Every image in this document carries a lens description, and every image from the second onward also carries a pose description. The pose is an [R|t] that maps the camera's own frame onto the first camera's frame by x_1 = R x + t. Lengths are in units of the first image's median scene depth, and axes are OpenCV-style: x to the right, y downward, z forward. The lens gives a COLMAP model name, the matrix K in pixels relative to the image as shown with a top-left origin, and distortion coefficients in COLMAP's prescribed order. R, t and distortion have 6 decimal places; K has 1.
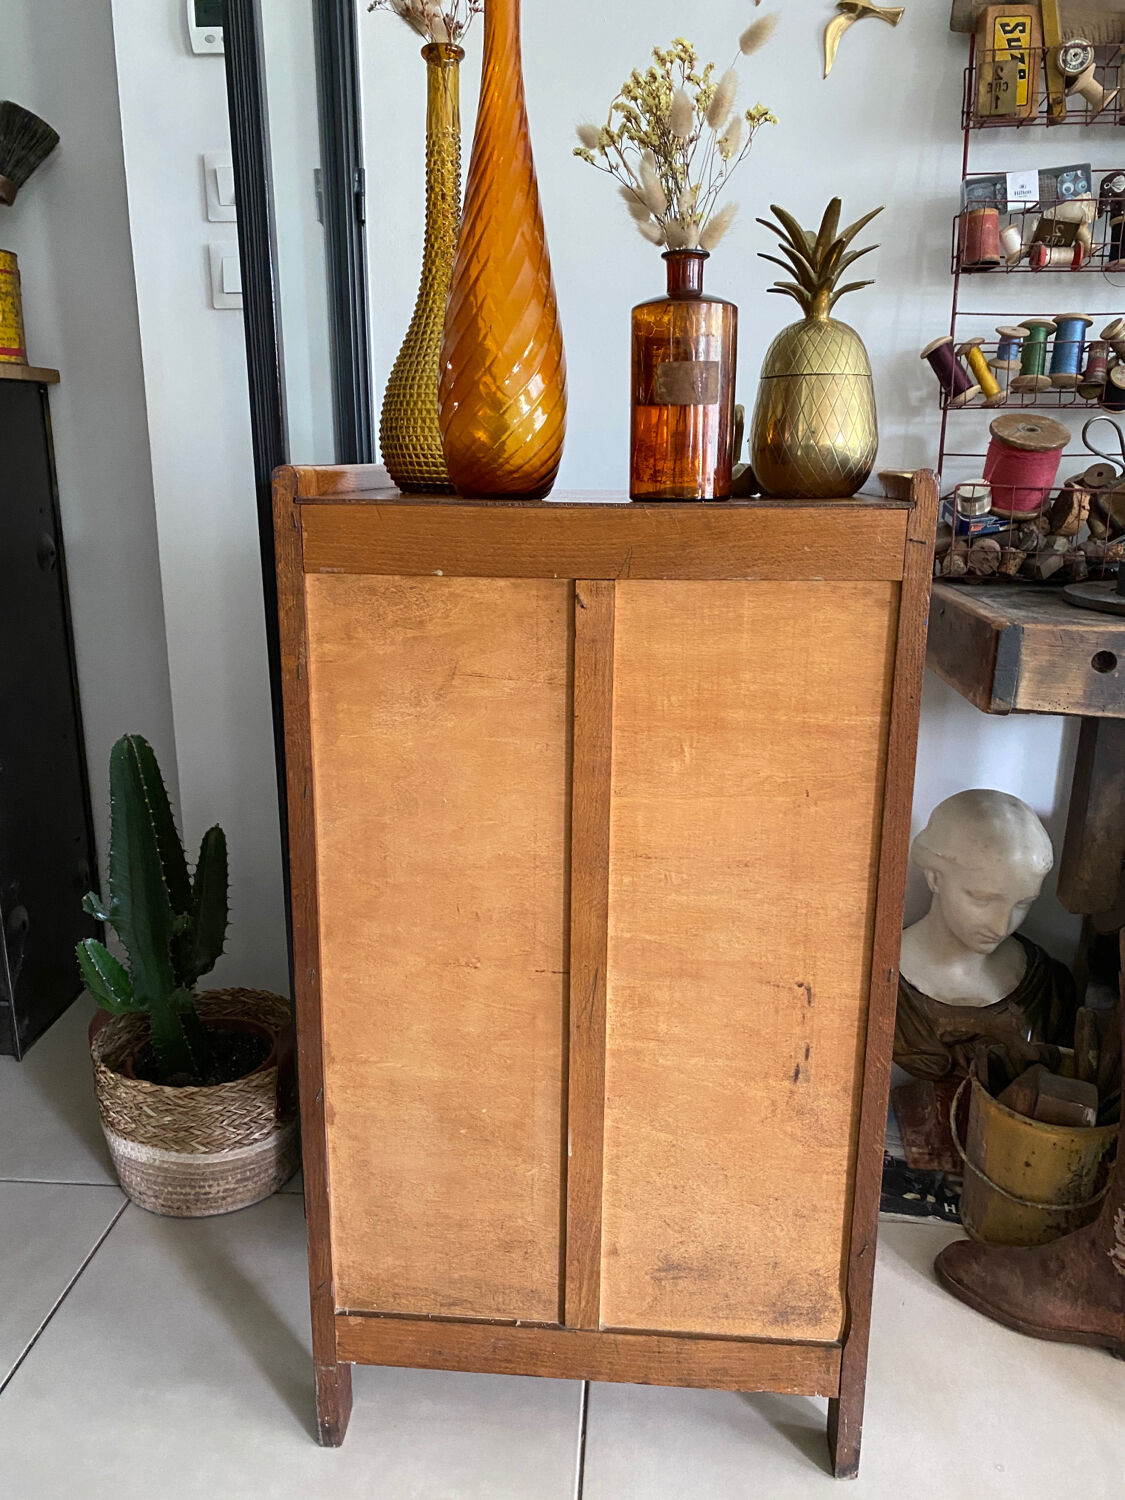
lens RADIAL K [[1159.3, 0, 562.2], [0, 1159.3, 739.2], [0, 0, 1]] dist [0.024636, -0.029817]
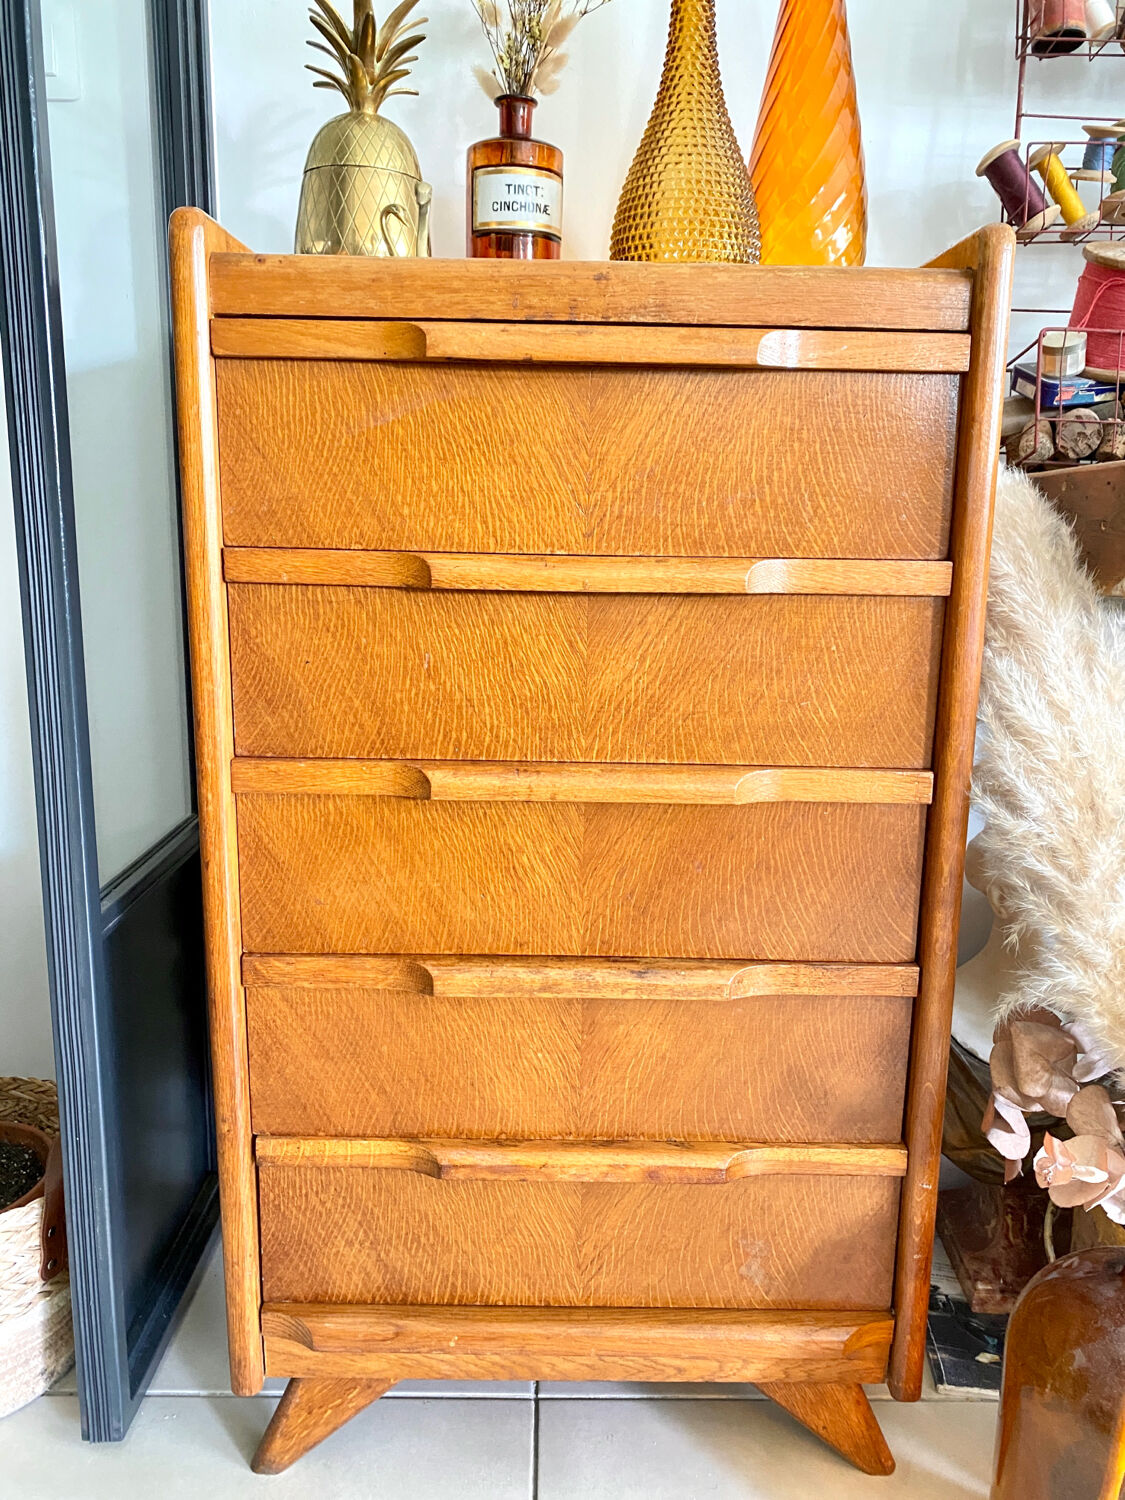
lens RADIAL K [[1159.3, 0, 567.0], [0, 1159.3, 738.1], [0, 0, 1]] dist [0.024636, -0.029817]
pose [[0.996654, -0.000424, 0.081734, -0.007063], [0.006314, 0.997398, -0.071814, 0.074986], [-0.081491, 0.072090, 0.994063, 0.315042]]
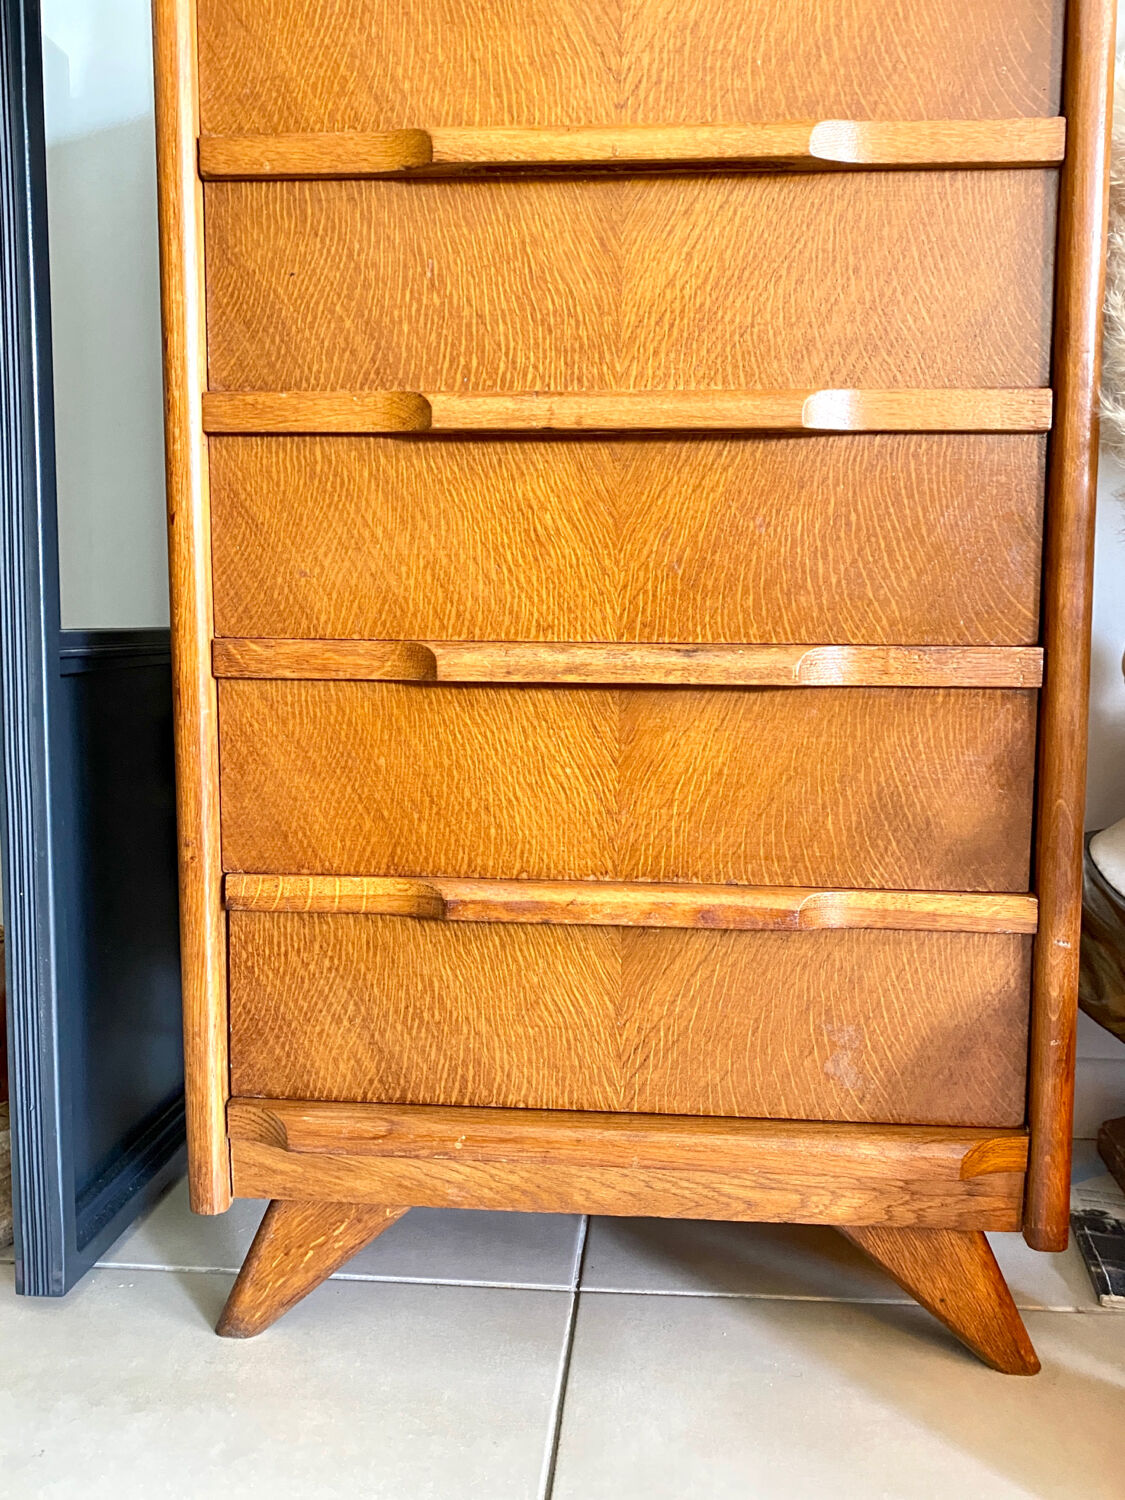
lens RADIAL K [[1340.2, 0, 573.3], [0, 1340.2, 736.6], [0, 0, 1]] dist [0.069821, -0.138517]
pose [[0.999959, 0.006354, -0.006504, 0.031989], [-0.007374, 0.985220, -0.171136, 0.269503], [0.005321, 0.171177, 0.985226, 0.363488]]
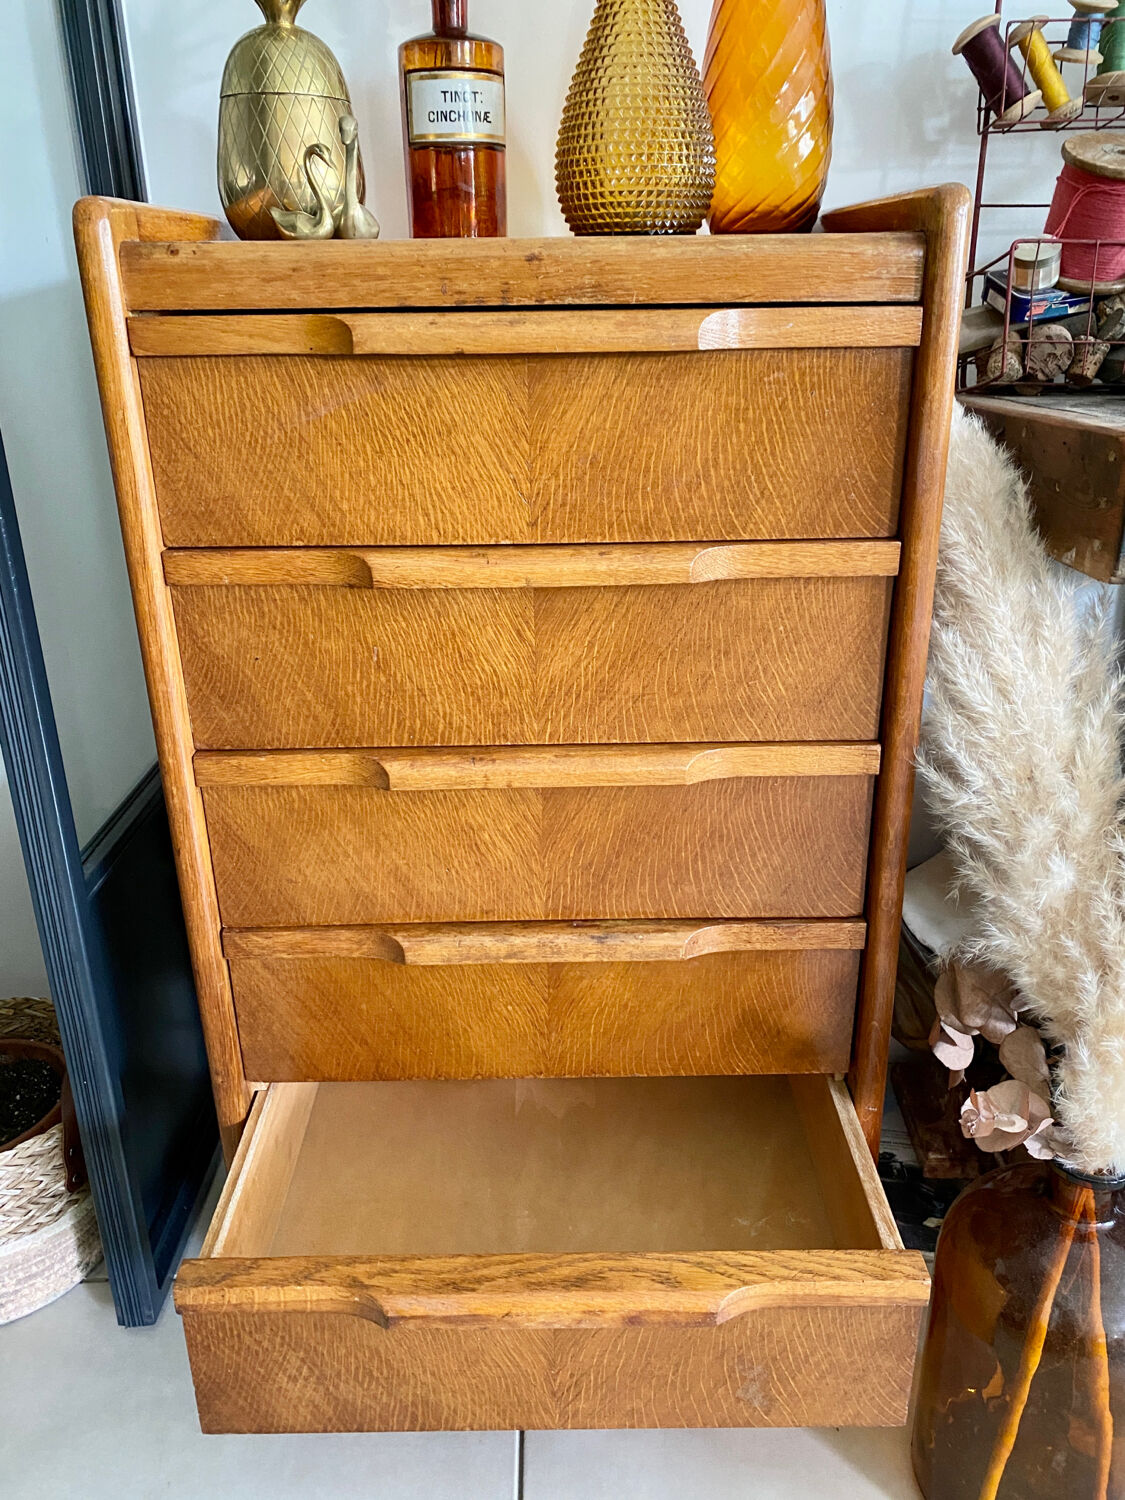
lens RADIAL K [[1159.3, 0, 565.3], [0, 1159.3, 745.9], [0, 0, 1]] dist [0.024636, -0.029817]
pose [[0.996094, -0.047000, 0.074749, 0.016726], [0.038866, 0.993524, 0.106770, -0.010642], [-0.079283, -0.103448, 0.991470, 0.305179]]
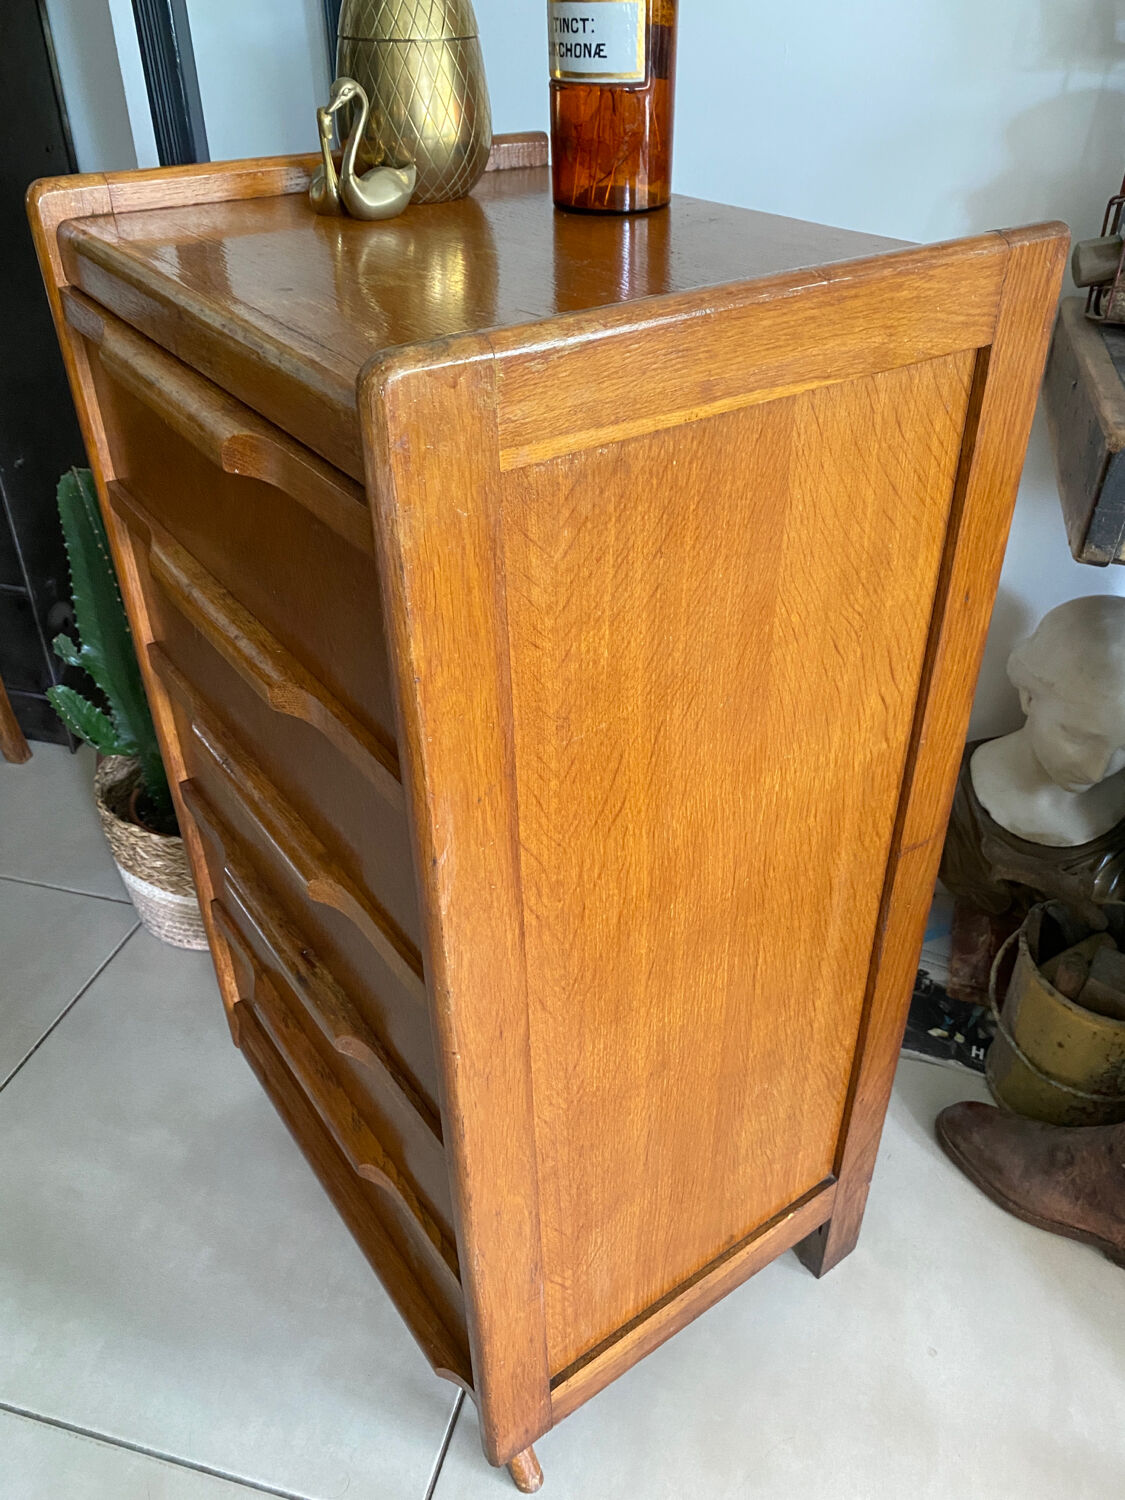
lens RADIAL K [[1159.3, 0, 565.6], [0, 1159.3, 738.6], [0, 0, 1]] dist [0.024636, -0.029817]
pose [[0.981713, 0.108209, -0.156625, 0.138639], [-0.052748, 0.945145, 0.322365, -0.106321], [0.182916, -0.308208, 0.933568, 0.177661]]
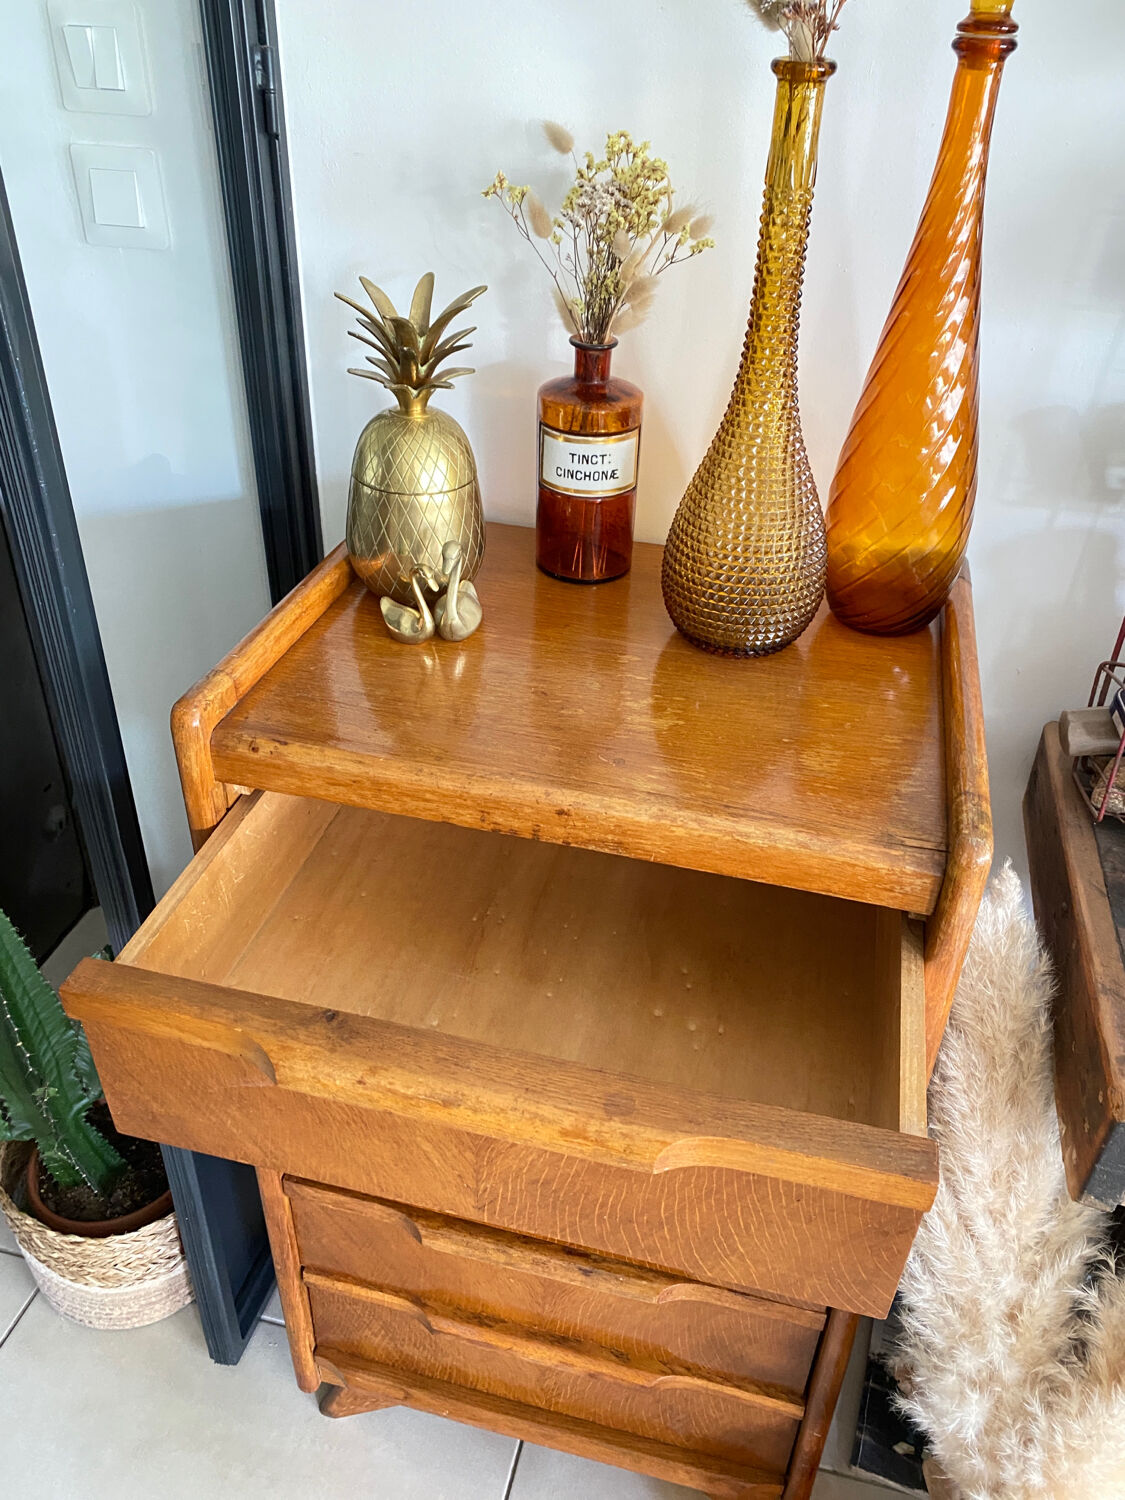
lens RADIAL K [[1159.3, 0, 567.0], [0, 1159.3, 749.1], [0, 0, 1]] dist [0.024636, -0.029817]
pose [[0.985136, 0.118851, -0.124022, 0.109308], [-0.076412, 0.949835, 0.303274, -0.337011], [0.153845, -0.289290, 0.944798, 0.326804]]
